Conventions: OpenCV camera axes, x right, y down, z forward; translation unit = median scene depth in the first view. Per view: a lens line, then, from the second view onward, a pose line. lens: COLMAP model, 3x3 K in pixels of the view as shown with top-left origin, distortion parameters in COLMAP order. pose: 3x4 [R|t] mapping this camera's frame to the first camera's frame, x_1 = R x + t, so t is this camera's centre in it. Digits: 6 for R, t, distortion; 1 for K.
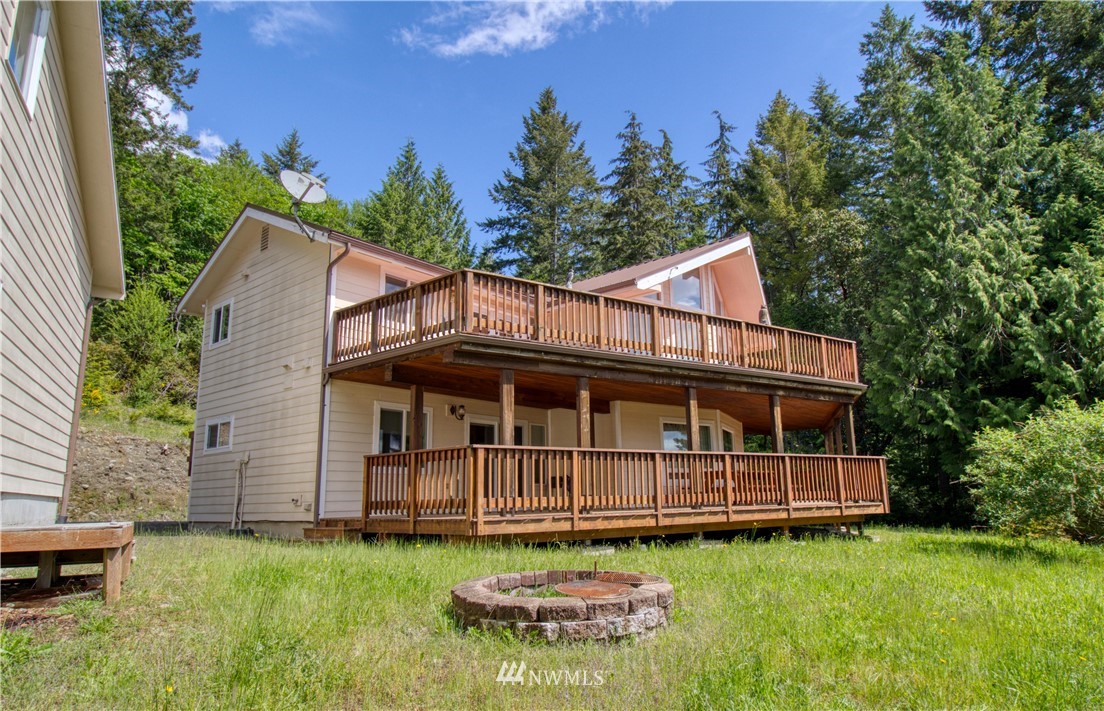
lens RADIAL K [[638.2, 0, 589.4], [0, 638.2, 381.1], [0, 0, 1]] dist [-0.002633, -0.001355]
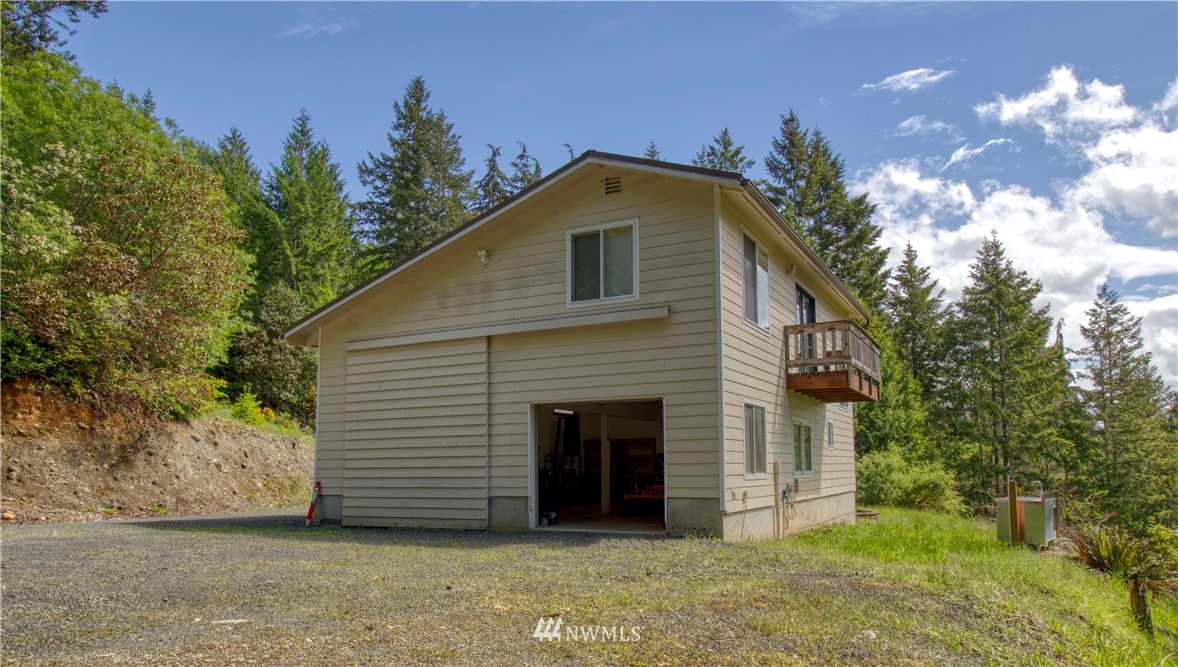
lens RADIAL K [[740.6, 0, 635.2], [0, 740.6, 402.4], [0, 0, 1]] dist [-0.000087, -0.001276]
pose [[0.847161, 0.065435, 0.527291, -0.826668], [-0.108289, 0.992822, 0.050774, -0.105002], [-0.520184, -0.100113, 0.848166, -0.515911]]
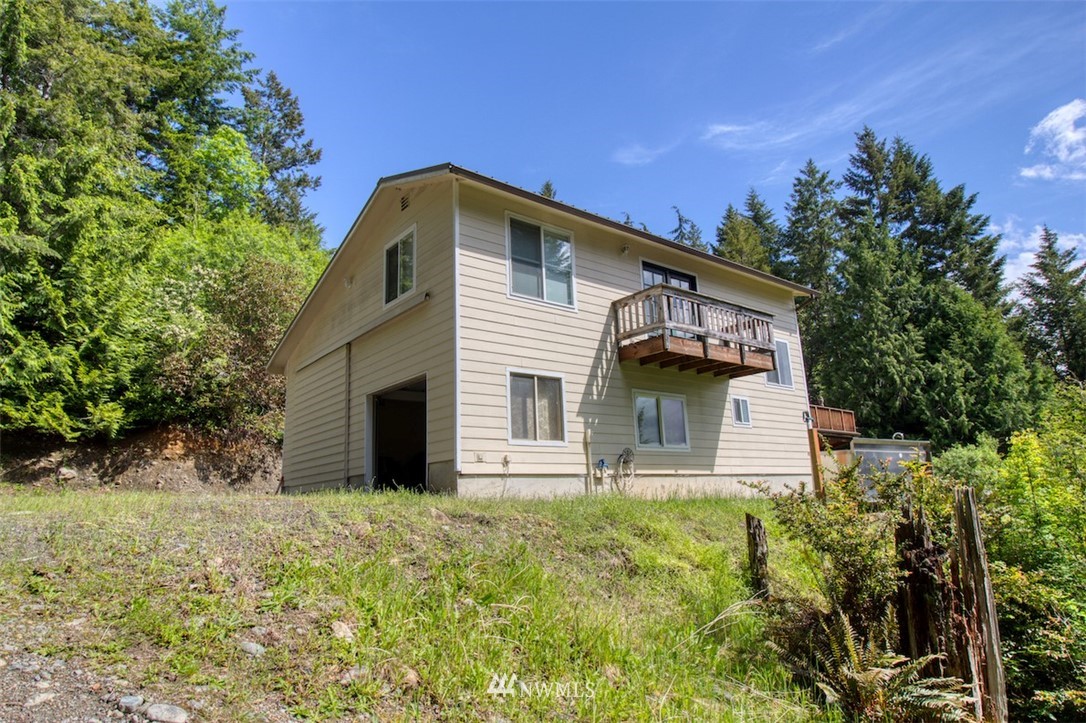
lens RADIAL K [[633.8, 0, 538.1], [0, 633.8, 360.5], [0, 0, 1]] dist [-0.005713, -0.002873]
pose [[0.992334, 0.015151, 0.122650, -0.542235], [-0.008869, 0.998628, -0.051602, -0.073111], [-0.123264, 0.050119, 0.991108, -0.575846]]
